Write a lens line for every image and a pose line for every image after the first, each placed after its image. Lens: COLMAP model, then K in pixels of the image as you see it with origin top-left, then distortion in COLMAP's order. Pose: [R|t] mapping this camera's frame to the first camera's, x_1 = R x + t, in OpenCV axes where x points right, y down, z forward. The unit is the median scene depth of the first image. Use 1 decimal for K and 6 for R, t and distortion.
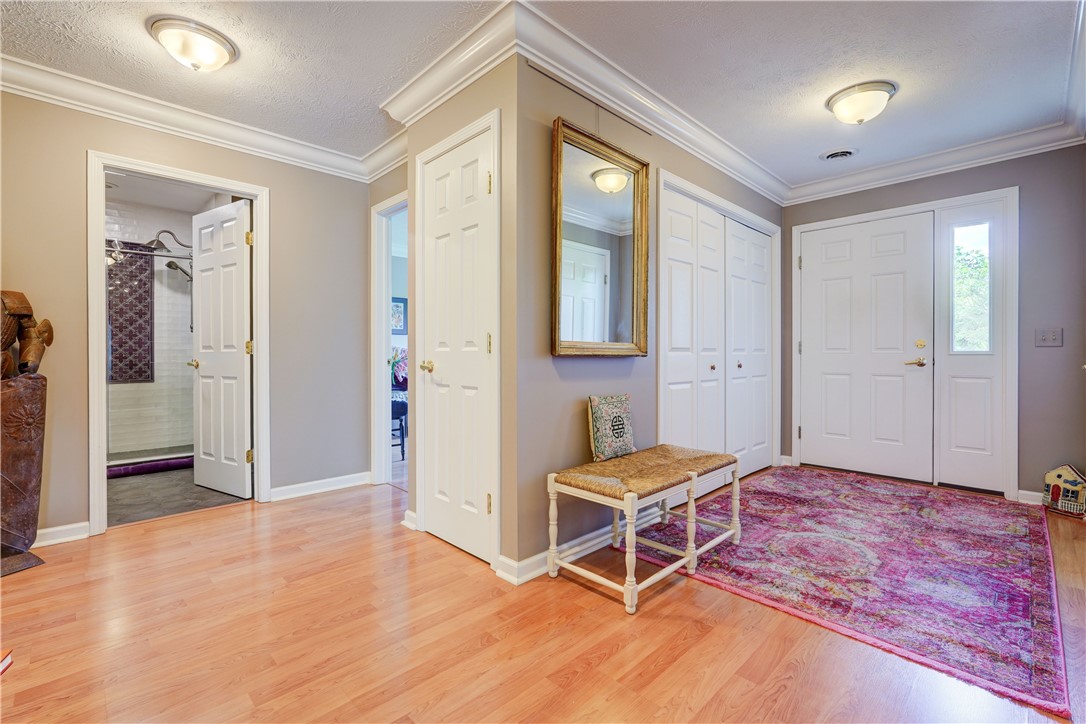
lens RADIAL K [[480.9, 0, 503.4], [0, 480.9, 356.1], [0, 0, 1]] dist [-0.000445, 0.000132]
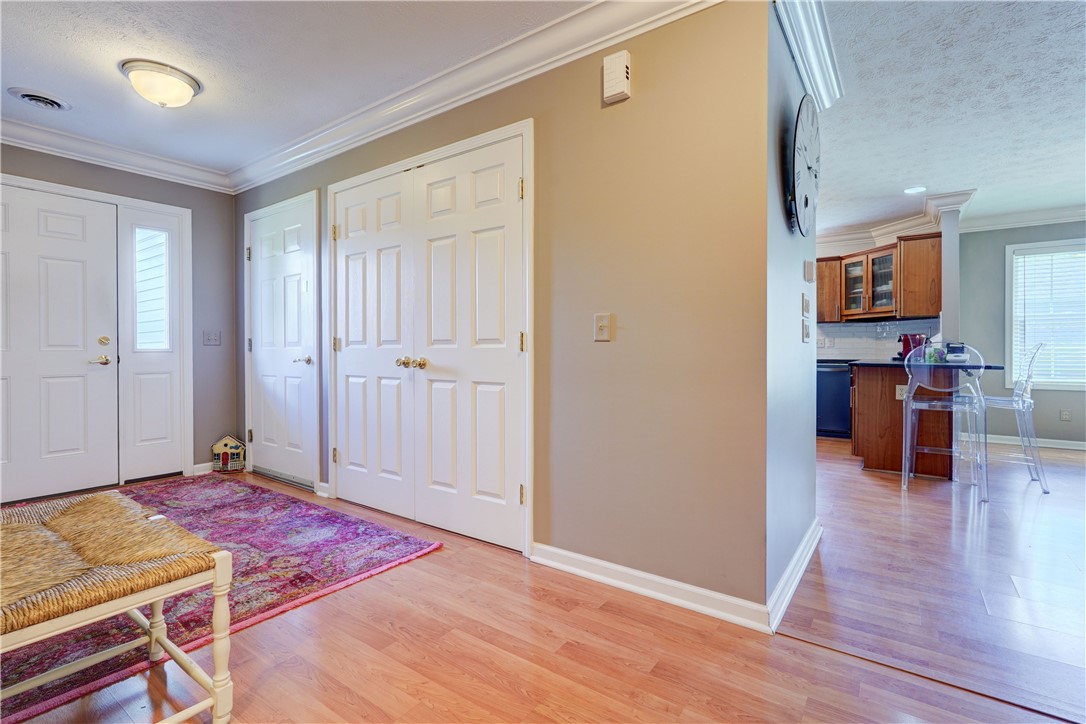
lens RADIAL K [[509.8, 0, 538.4], [0, 509.8, 349.3], [0, 0, 1]] dist [-0.000514, 0.000664]
pose [[-0.219627, -0.000266, 0.975584, -0.412411], [0.008318, 0.999963, 0.002145, -0.005028], [-0.975548, 0.008586, -0.219617, 0.529758]]
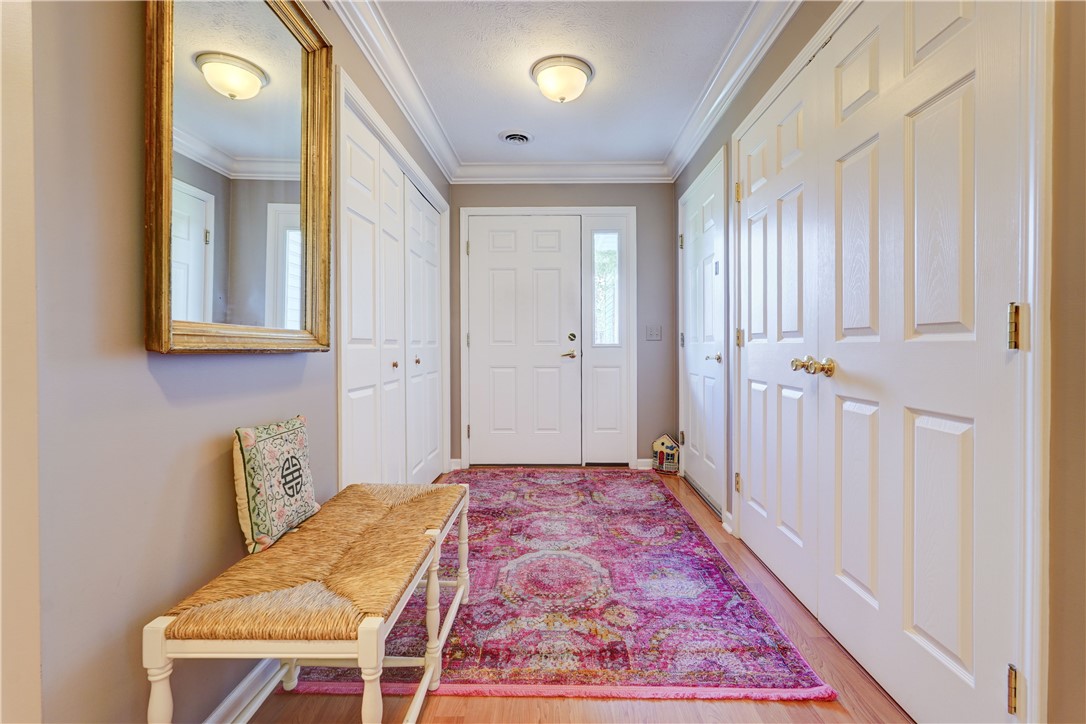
lens RADIAL K [[509.1, 0, 574.4], [0, 509.1, 347.8], [0, 0, 1]] dist [-0.018642, 0.011549]
pose [[0.640292, -0.004601, 0.768118, -0.006787], [0.006189, 0.999981, 0.000831, -0.002968], [-0.768107, 0.004222, 0.640308, 0.364668]]
